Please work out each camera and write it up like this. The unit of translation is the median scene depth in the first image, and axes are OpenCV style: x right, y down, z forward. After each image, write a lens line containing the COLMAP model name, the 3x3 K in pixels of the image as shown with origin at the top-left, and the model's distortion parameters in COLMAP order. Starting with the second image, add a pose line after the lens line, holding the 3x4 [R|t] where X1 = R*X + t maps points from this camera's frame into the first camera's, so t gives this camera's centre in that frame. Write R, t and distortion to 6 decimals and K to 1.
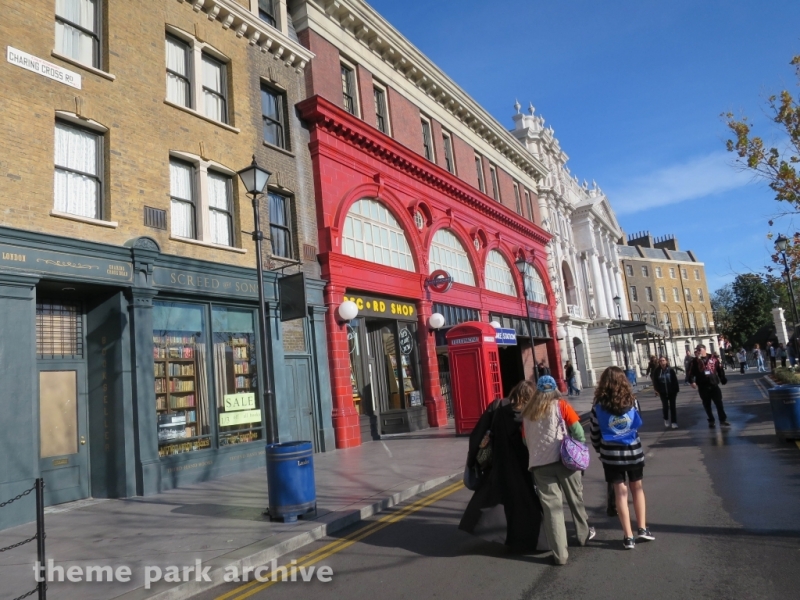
lens RADIAL K [[602.1, 0, 399.3], [0, 602.1, 300.5], [0, 0, 1]] dist [-0.002742, -0.059801]
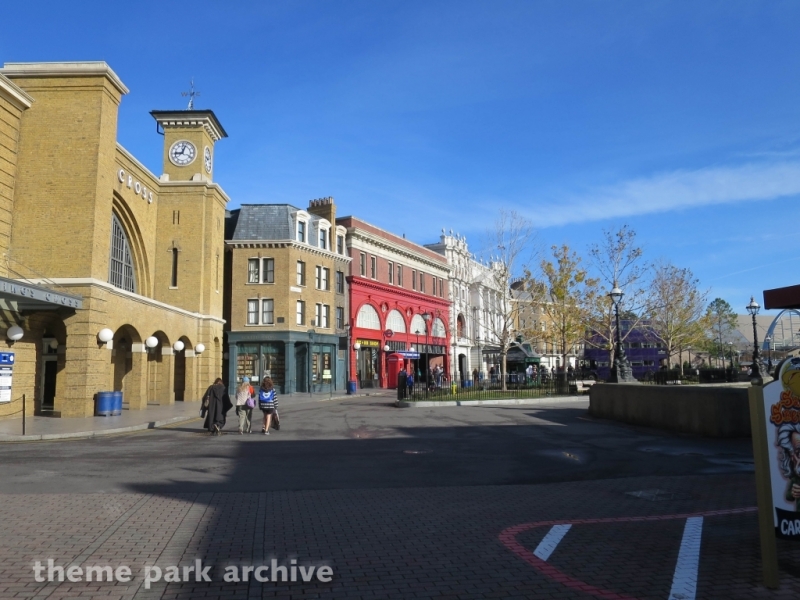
lens RADIAL K [[602.1, 0, 399.3], [0, 602.1, 300.5], [0, 0, 1]] dist [-0.002742, -0.059801]
pose [[0.994026, 0.095057, 0.053642, -0.045825], [-0.096400, 0.995076, 0.023030, -0.249668], [-0.051189, -0.028064, 0.998295, -1.696473]]
